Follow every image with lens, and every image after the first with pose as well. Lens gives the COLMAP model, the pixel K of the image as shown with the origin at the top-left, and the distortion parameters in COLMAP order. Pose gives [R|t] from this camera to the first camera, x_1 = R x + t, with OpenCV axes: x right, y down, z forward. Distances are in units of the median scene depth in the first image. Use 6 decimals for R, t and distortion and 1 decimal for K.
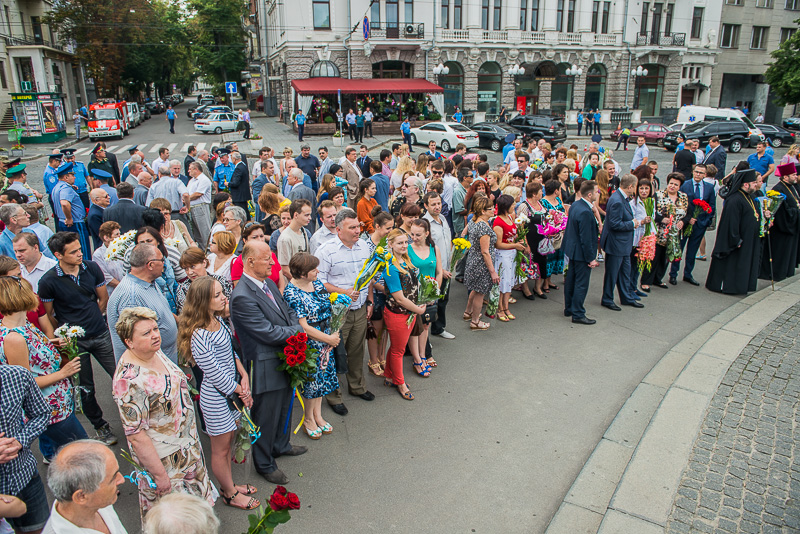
lens RADIAL K [[557.5, 0, 391.6], [0, 557.5, 264.7], [0, 0, 1]] dist [-0.052811, 0.000228]
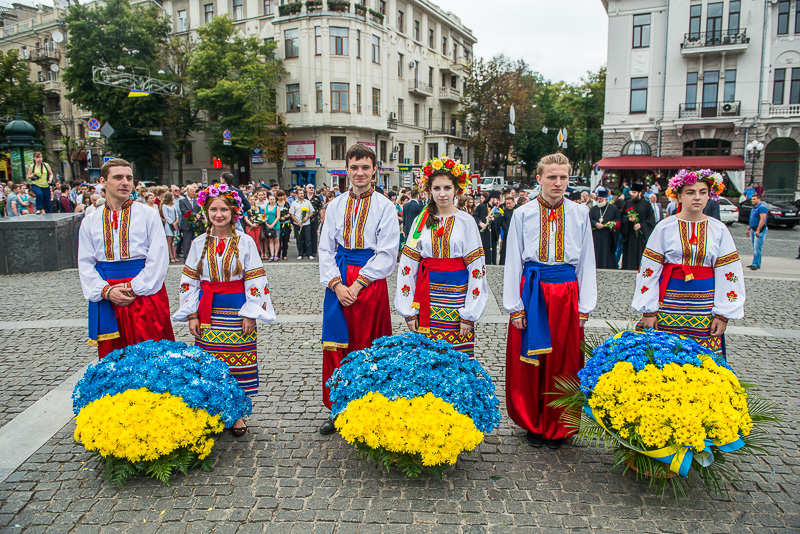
lens RADIAL K [[557.5, 0, 391.6], [0, 557.5, 264.7], [0, 0, 1]] dist [-0.052811, 0.000228]
pose [[0.716048, 0.111761, -0.689046, 0.304381], [-0.211161, 0.975533, -0.061209, 0.036549], [0.665347, 0.189328, 0.722128, -0.054851]]
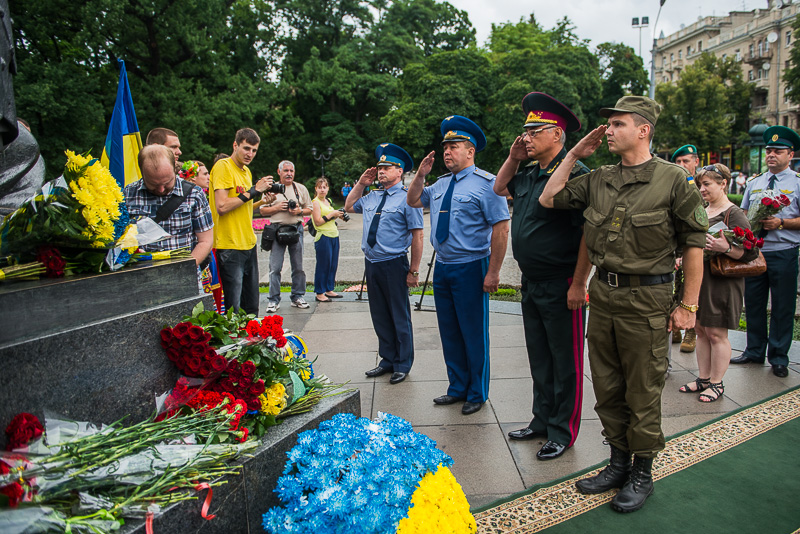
lens RADIAL K [[577.6, 0, 424.8], [0, 577.6, 253.9], [0, 0, 1]] dist [-0.053024, 0.000297]
pose [[-0.221841, 0.146428, -0.964026, 0.500175], [-0.267043, 0.941738, 0.204494, 0.073110], [0.937803, 0.302802, -0.169813, -0.209909]]
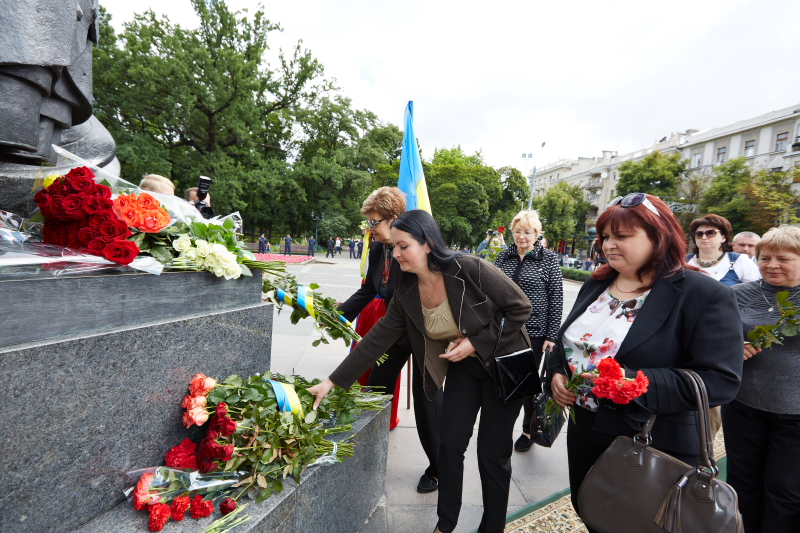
lens RADIAL K [[367.1, 0, 398.8], [0, 367.1, 265.9], [0, 0, 1]] dist [-0.002797, -0.000414]
pose [[-0.167672, 0.064540, -0.983728, 0.487210], [-0.371049, 0.920347, 0.123625, 0.080198], [0.913350, 0.385740, -0.130369, -0.221465]]
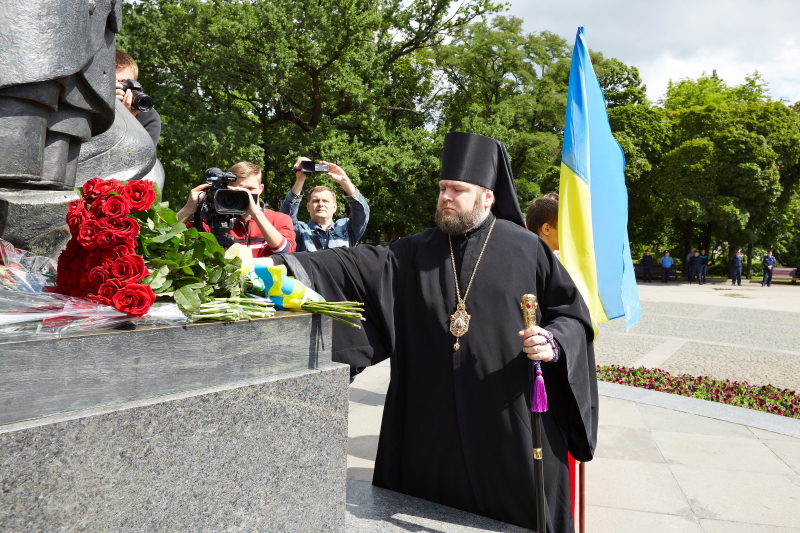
lens RADIAL K [[613.1, 0, 440.9], [0, 613.1, 233.7], [0, 0, 1]] dist [0.003828, -0.007388]
pose [[-0.430481, -0.009405, -0.902550, 0.487324], [-0.297626, 0.945498, 0.132104, 0.077698], [0.852118, 0.325491, -0.409819, -0.217659]]
